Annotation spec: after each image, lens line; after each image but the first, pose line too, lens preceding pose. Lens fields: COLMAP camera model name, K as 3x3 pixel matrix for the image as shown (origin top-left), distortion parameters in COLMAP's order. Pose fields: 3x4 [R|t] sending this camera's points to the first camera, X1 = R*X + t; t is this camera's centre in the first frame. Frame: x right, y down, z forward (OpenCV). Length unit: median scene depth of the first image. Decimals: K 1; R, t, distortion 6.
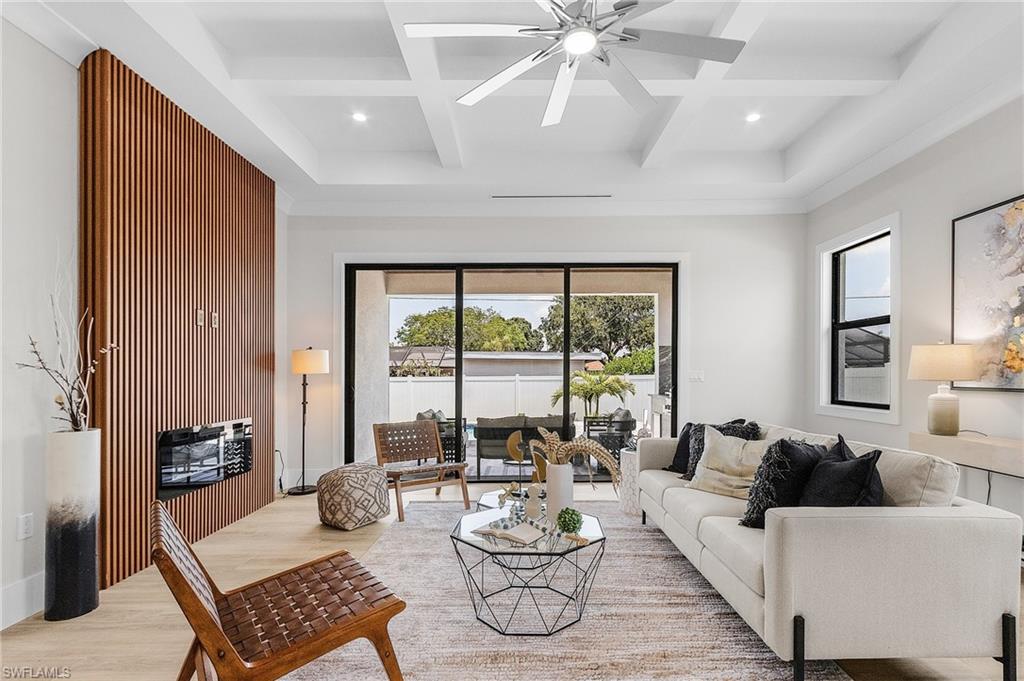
lens RADIAL K [[469.3, 0, 538.8], [0, 469.3, 382.4], [0, 0, 1]] dist [0.004396, -0.001167]
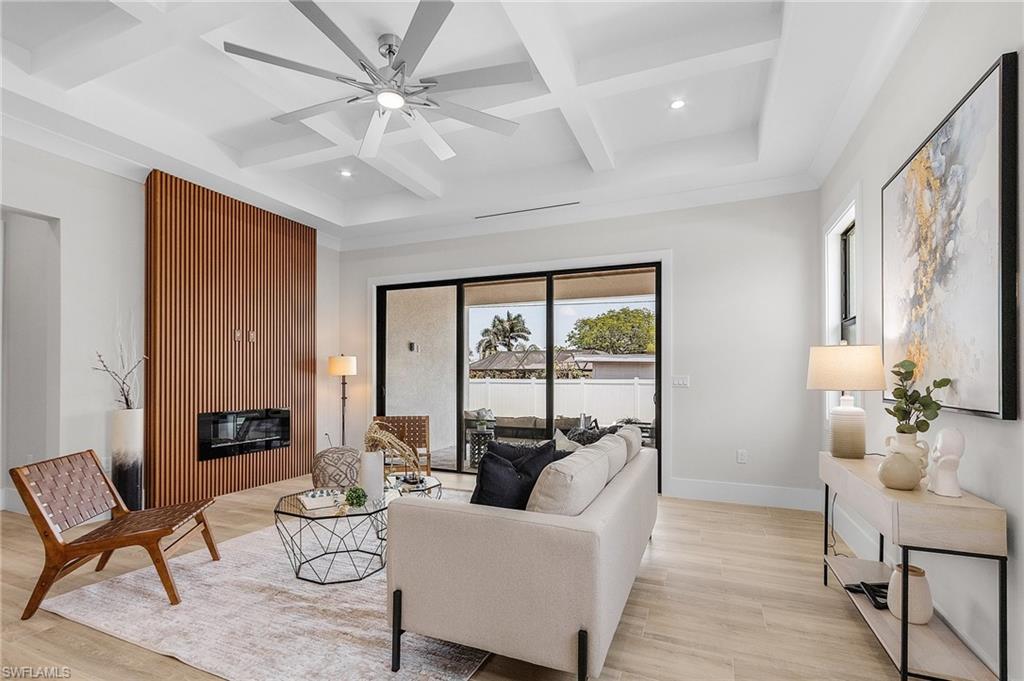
lens RADIAL K [[469.3, 0, 515.5], [0, 469.3, 380.3], [0, 0, 1]] dist [0.004396, -0.001167]
pose [[0.916987, 0.013214, -0.398699, 0.534512], [-0.017150, 0.999833, -0.006308, -0.005252], [0.398549, 0.012622, 0.917060, 0.024164]]
